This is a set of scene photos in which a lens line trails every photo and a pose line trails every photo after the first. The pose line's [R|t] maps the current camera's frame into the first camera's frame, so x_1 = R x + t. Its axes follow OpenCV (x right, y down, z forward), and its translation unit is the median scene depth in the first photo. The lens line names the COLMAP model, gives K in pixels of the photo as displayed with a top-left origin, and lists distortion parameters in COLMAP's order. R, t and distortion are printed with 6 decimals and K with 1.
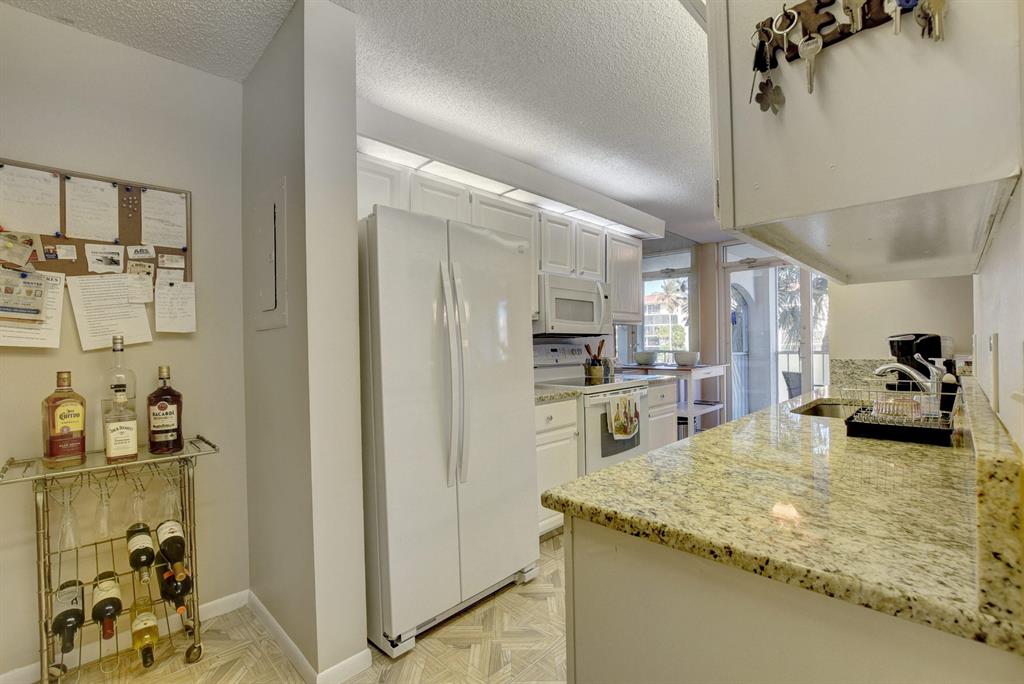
lens RADIAL K [[452.6, 0, 509.4], [0, 452.6, 345.8], [0, 0, 1]] dist [-0.034768, 0.005575]
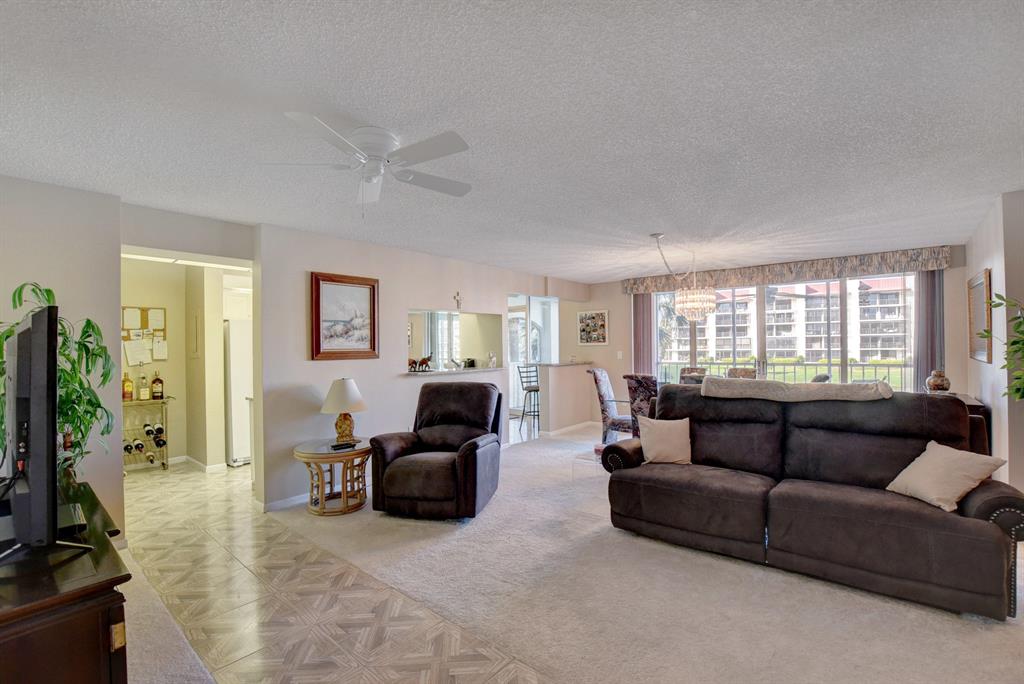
lens RADIAL K [[452.6, 0, 517.1], [0, 452.6, 342.6], [0, 0, 1]] dist [-0.034768, 0.005575]
pose [[0.996018, 0.005708, 0.088969, 1.395628], [-0.004476, 0.999891, -0.014042, -0.116719], [-0.089039, 0.013588, 0.995935, -2.230672]]
